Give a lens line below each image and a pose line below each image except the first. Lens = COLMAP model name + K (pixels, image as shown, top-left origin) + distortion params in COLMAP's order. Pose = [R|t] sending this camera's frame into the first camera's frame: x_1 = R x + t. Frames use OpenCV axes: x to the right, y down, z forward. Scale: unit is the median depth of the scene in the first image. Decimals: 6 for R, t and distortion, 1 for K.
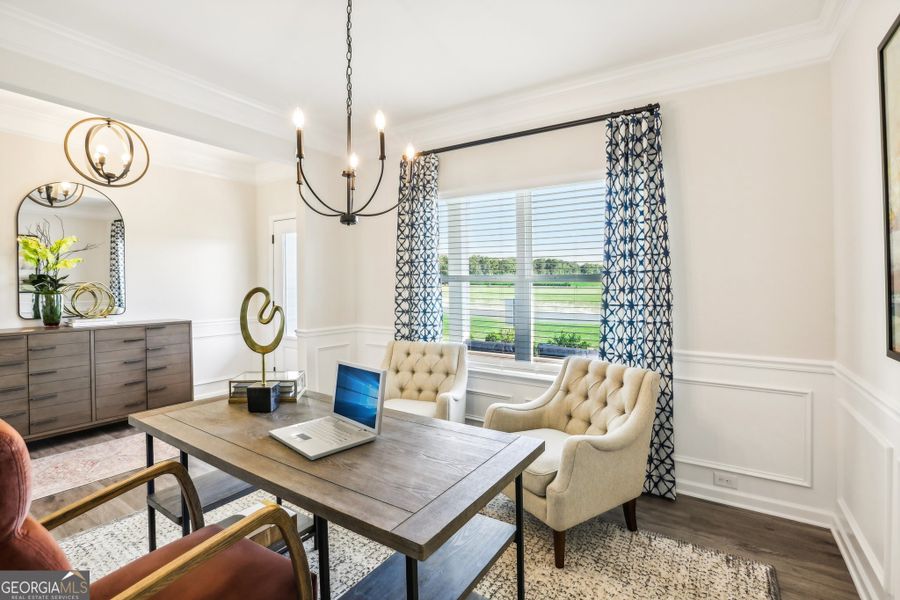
lens RADIAL K [[424.9, 0, 451.7], [0, 424.9, 286.0], [0, 0, 1]] dist [-0.017825, 0.000935]
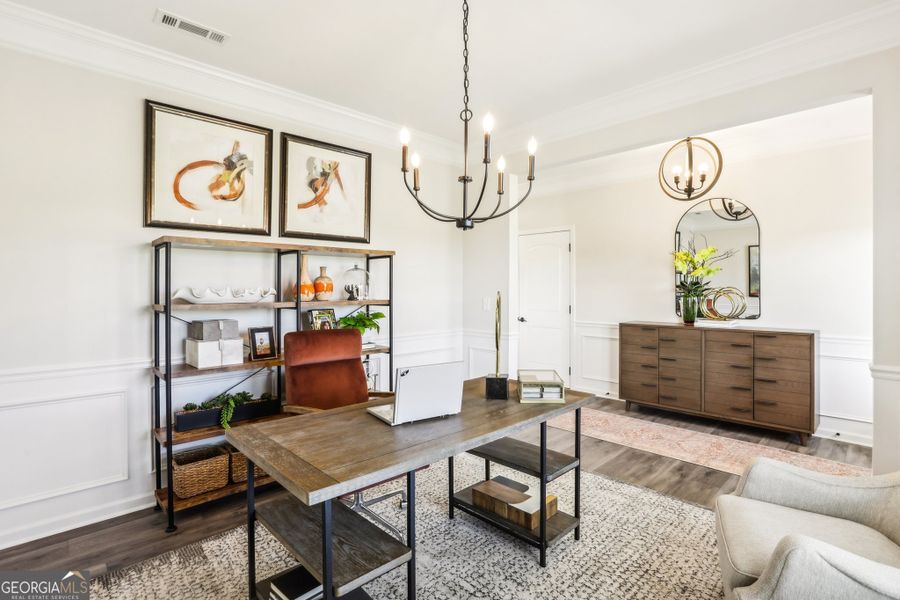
lens RADIAL K [[424.9, 0, 451.7], [0, 424.9, 286.0], [0, 0, 1]] dist [-0.017825, 0.000935]
pose [[-0.220029, -0.009750, -0.975445, 0.383722], [-0.005649, 0.999946, -0.008721, 0.002375], [0.975477, 0.003592, -0.220072, 0.593380]]
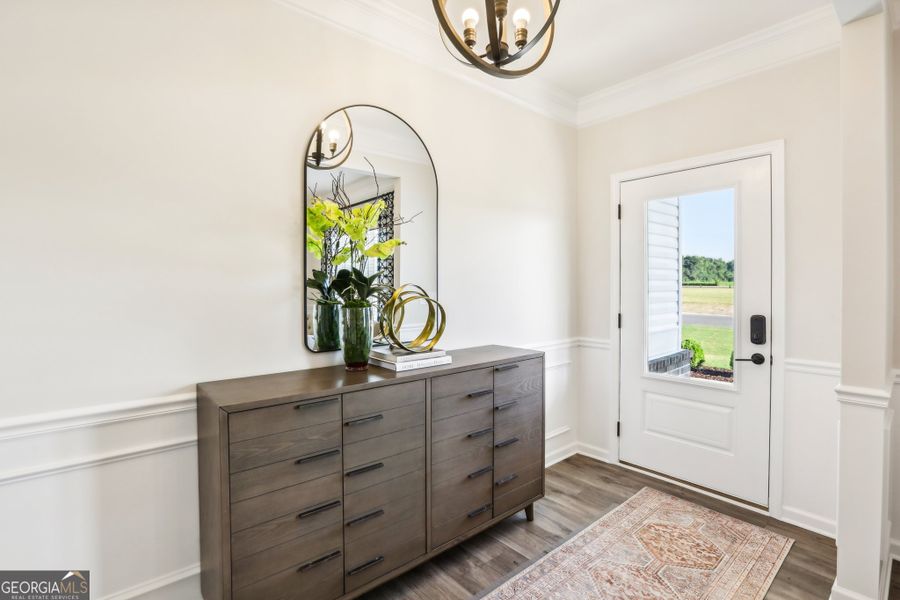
lens RADIAL K [[424.9, 0, 451.7], [0, 424.9, 286.0], [0, 0, 1]] dist [-0.017825, 0.000935]
pose [[0.960251, 0.002446, -0.279127, -0.683044], [-0.001963, 0.999996, 0.002010, -0.008417], [0.279131, -0.001382, 0.960252, 0.507144]]
